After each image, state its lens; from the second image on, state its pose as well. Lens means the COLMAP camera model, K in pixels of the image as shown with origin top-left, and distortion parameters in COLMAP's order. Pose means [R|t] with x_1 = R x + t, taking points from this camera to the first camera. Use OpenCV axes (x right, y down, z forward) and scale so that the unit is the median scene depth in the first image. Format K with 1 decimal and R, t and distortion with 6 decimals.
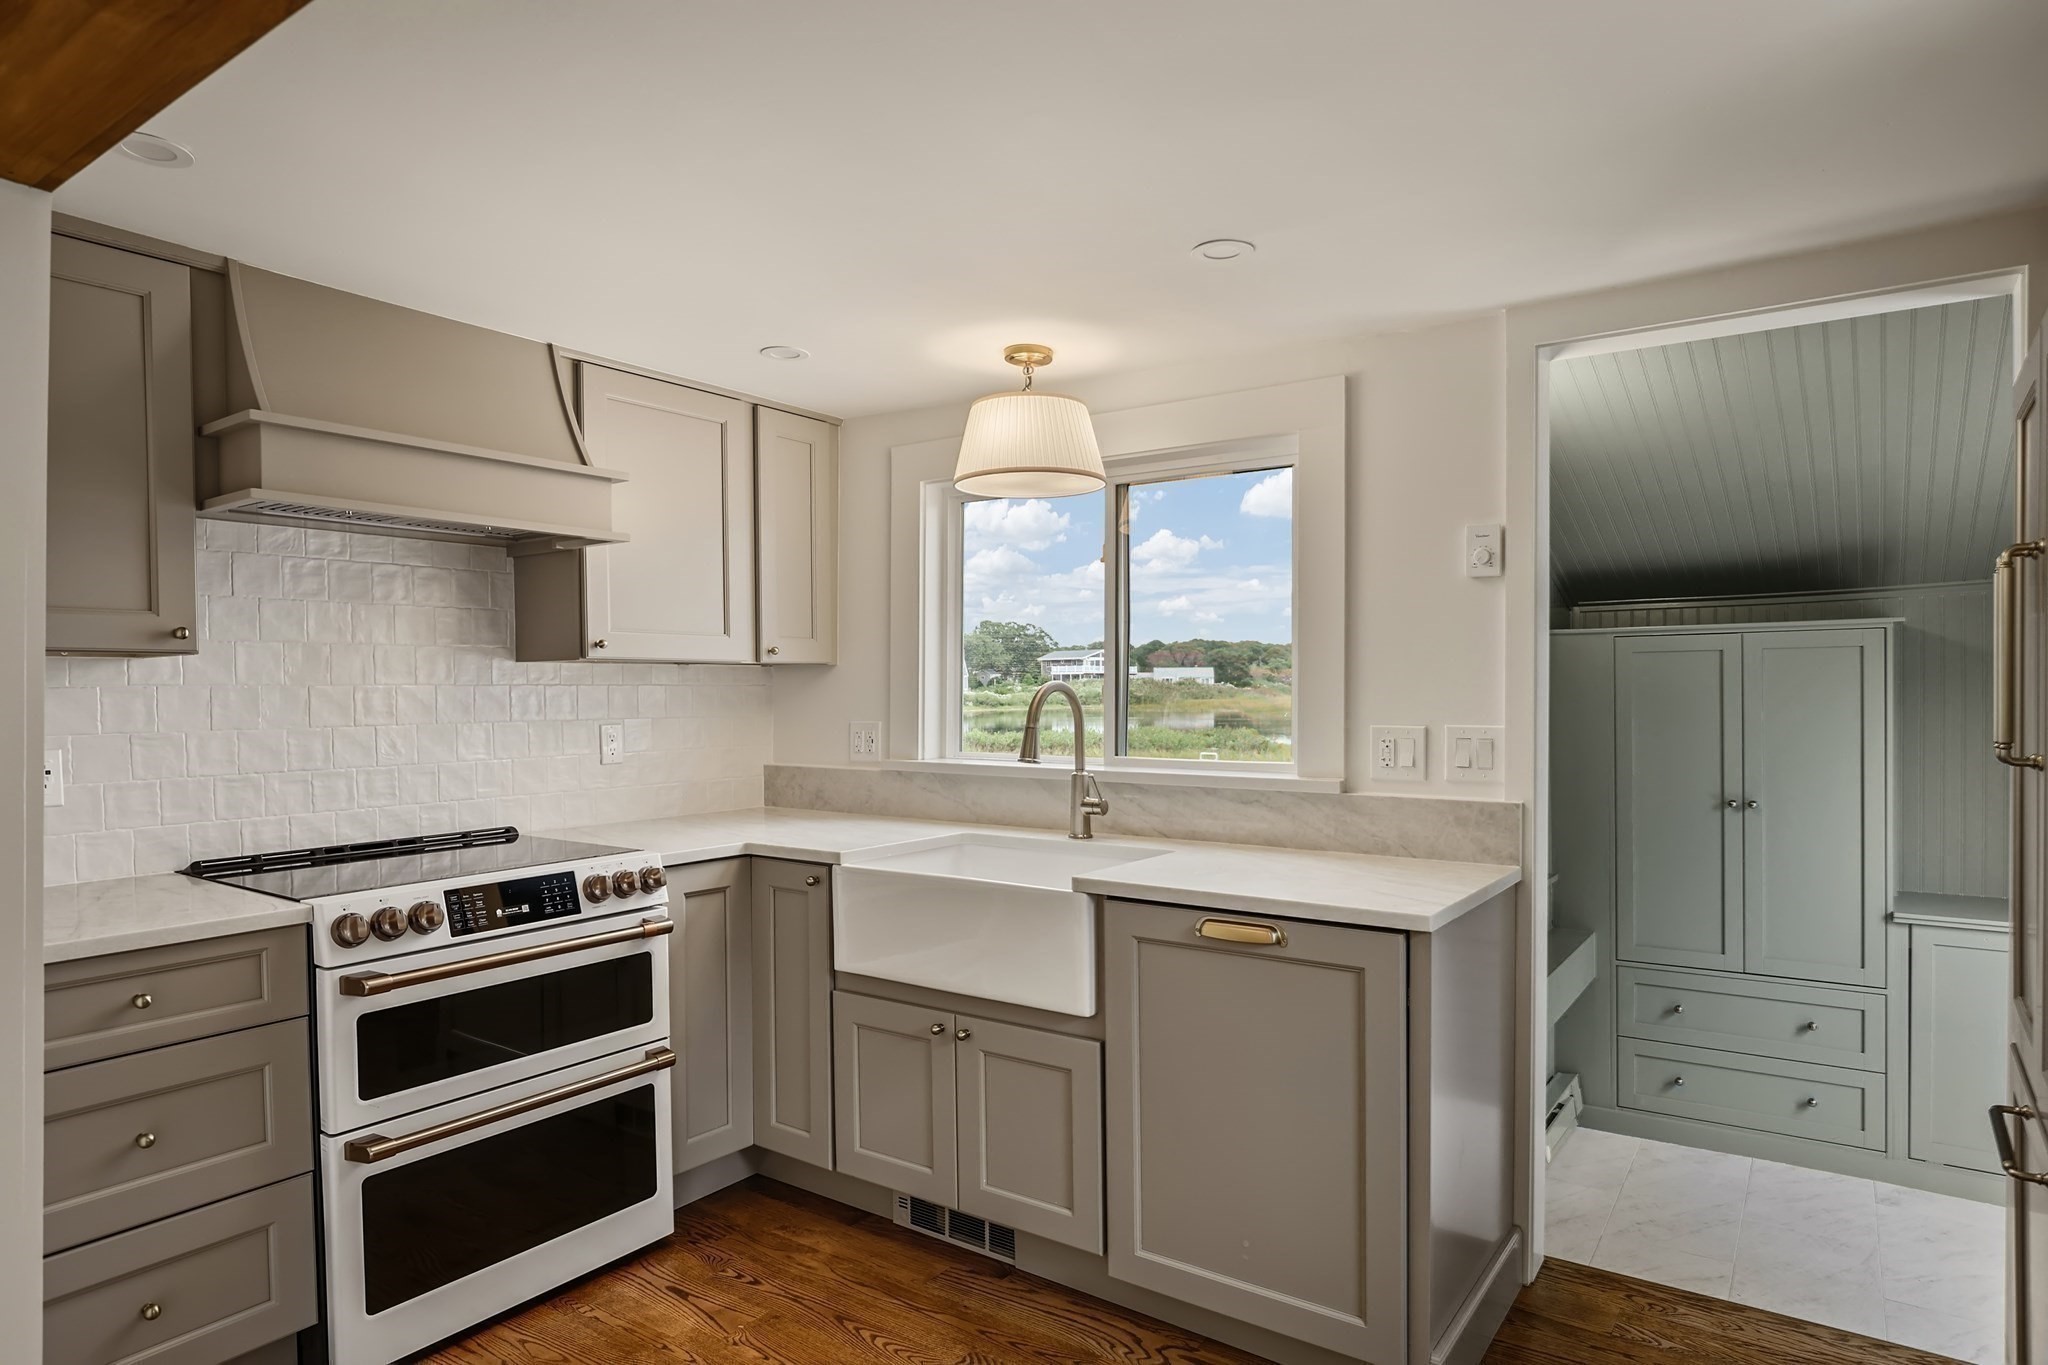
lens RADIAL K [[1163.5, 0, 1004.9], [0, 1163.5, 703.4], [0, 0, 1]] dist [-0.013242, 0.000483]
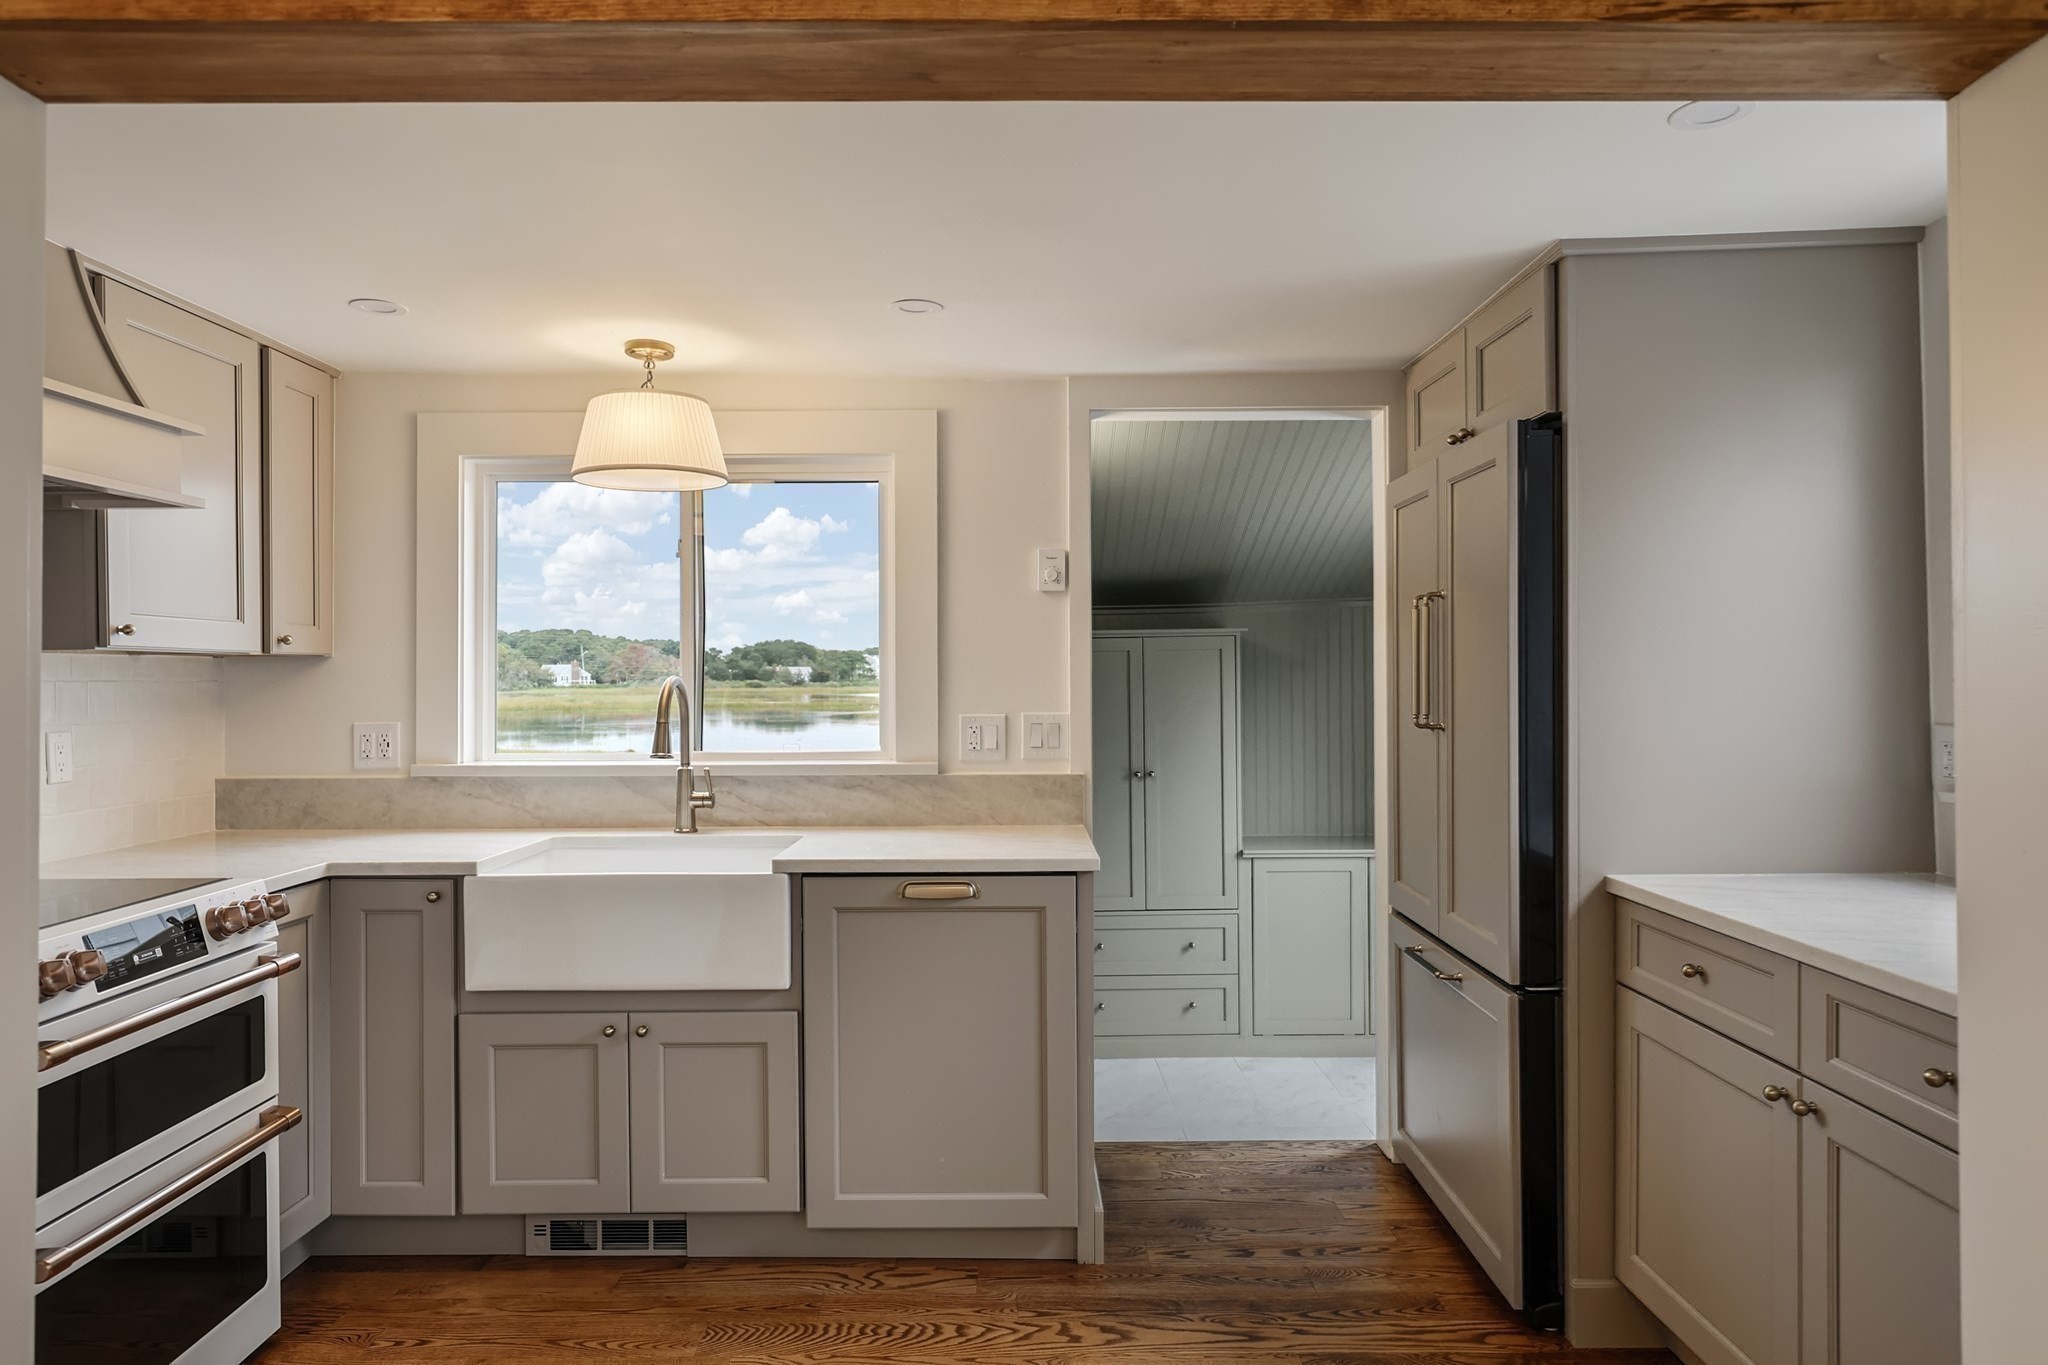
lens RADIAL K [[1326.9, 0, 1000.9], [0, 1326.9, 676.0], [0, 0, 1]] dist [-0.003483, 0.001468]
pose [[0.814411, 0.000120, 0.580289, -0.415929], [0.010586, 0.999830, -0.015064, 0.000904], [-0.580192, 0.018411, 0.814271, -0.102546]]
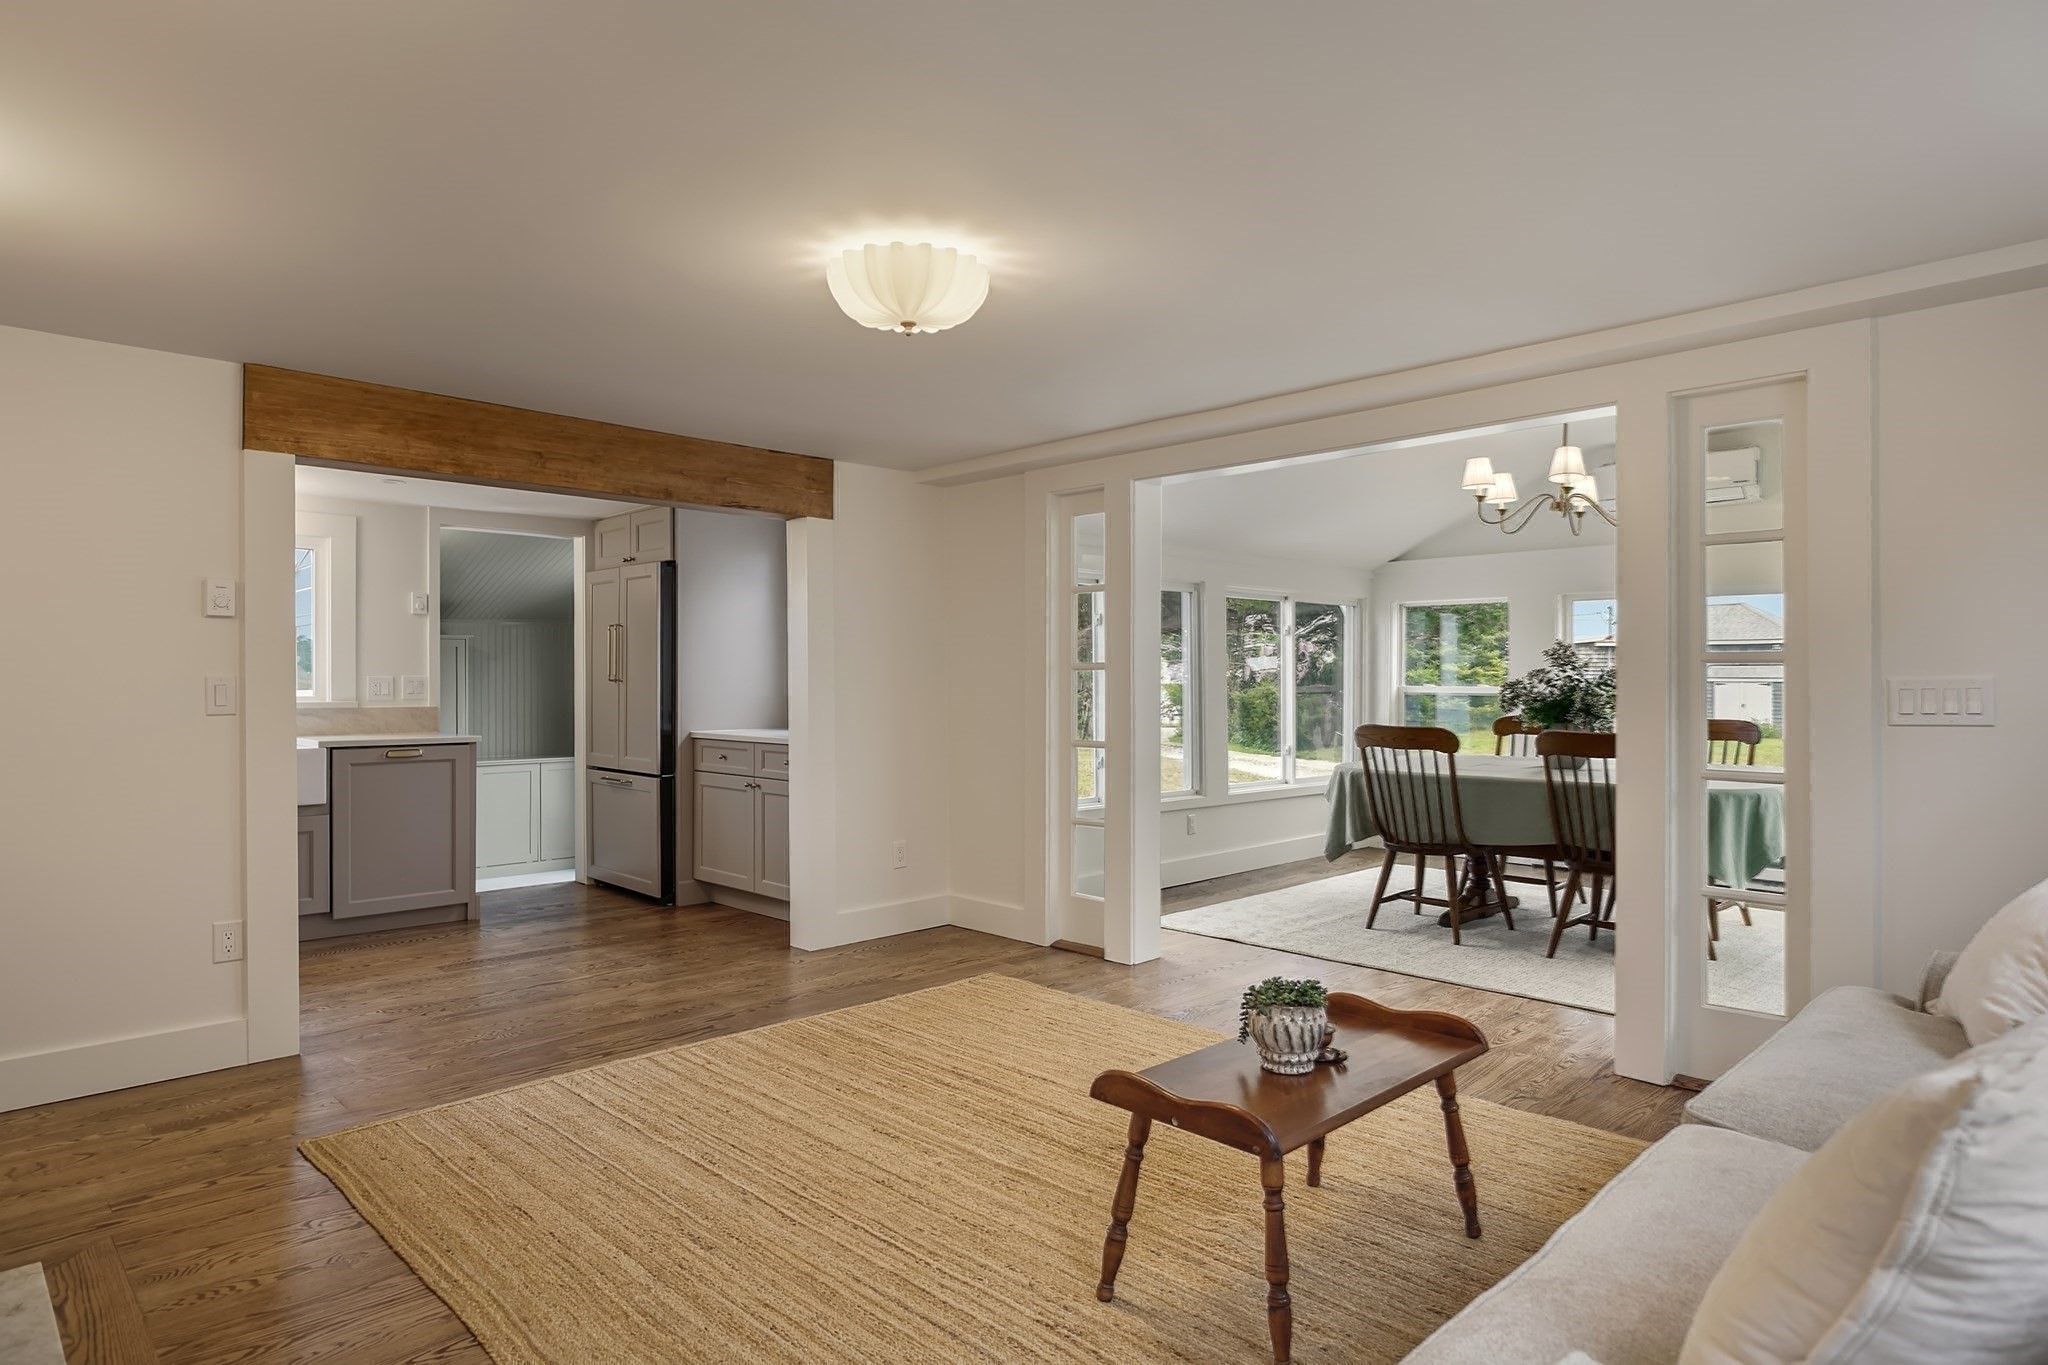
lens RADIAL K [[1169.8, 0, 1024.0], [0, 1169.8, 682.5], [0, 0, 1]] dist [-0.000863, 0.000036]
pose [[0.166665, 0.003592, 0.986007, -1.663878], [0.012217, 0.999909, -0.005708, 0.058042], [-0.985938, 0.012998, 0.166606, -0.605652]]
